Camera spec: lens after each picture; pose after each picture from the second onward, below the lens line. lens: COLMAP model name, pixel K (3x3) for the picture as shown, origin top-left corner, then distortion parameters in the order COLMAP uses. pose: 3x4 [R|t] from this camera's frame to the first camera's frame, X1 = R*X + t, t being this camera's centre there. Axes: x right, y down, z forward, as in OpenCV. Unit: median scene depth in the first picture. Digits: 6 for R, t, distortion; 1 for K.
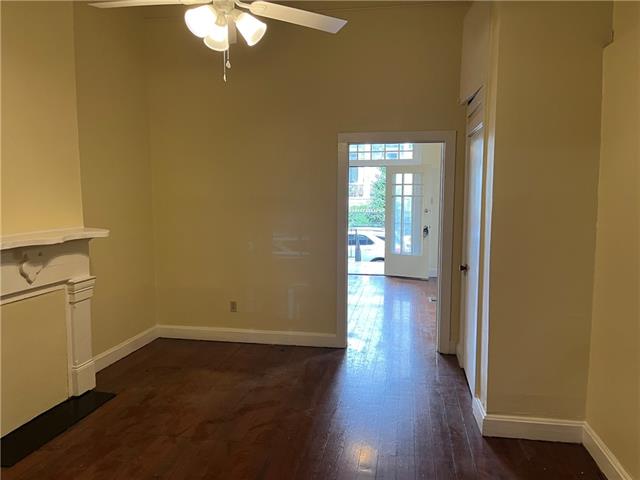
lens RADIAL K [[481.2, 0, 320.4], [0, 481.2, 239.3], [0, 0, 1]] dist [0.007311, -0.005580]
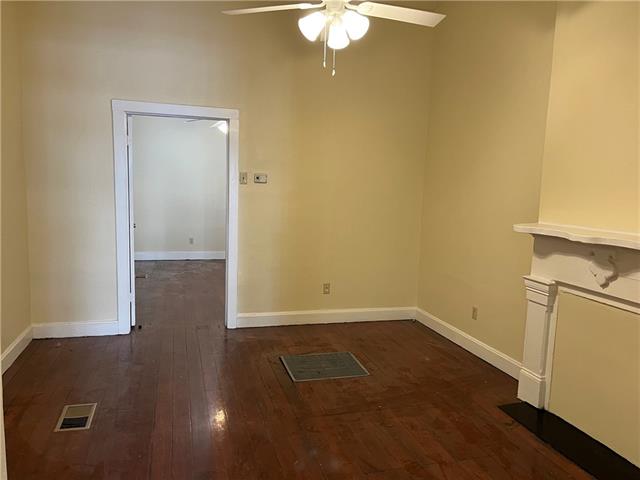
lens RADIAL K [[481.2, 0, 322.2], [0, 481.2, 241.4], [0, 0, 1]] dist [0.007311, -0.005580]
pose [[-0.891518, 0.020825, -0.452507, 0.264863], [-0.081651, 0.975193, 0.205747, -0.134762], [0.445566, 0.220374, -0.867701, 1.567180]]
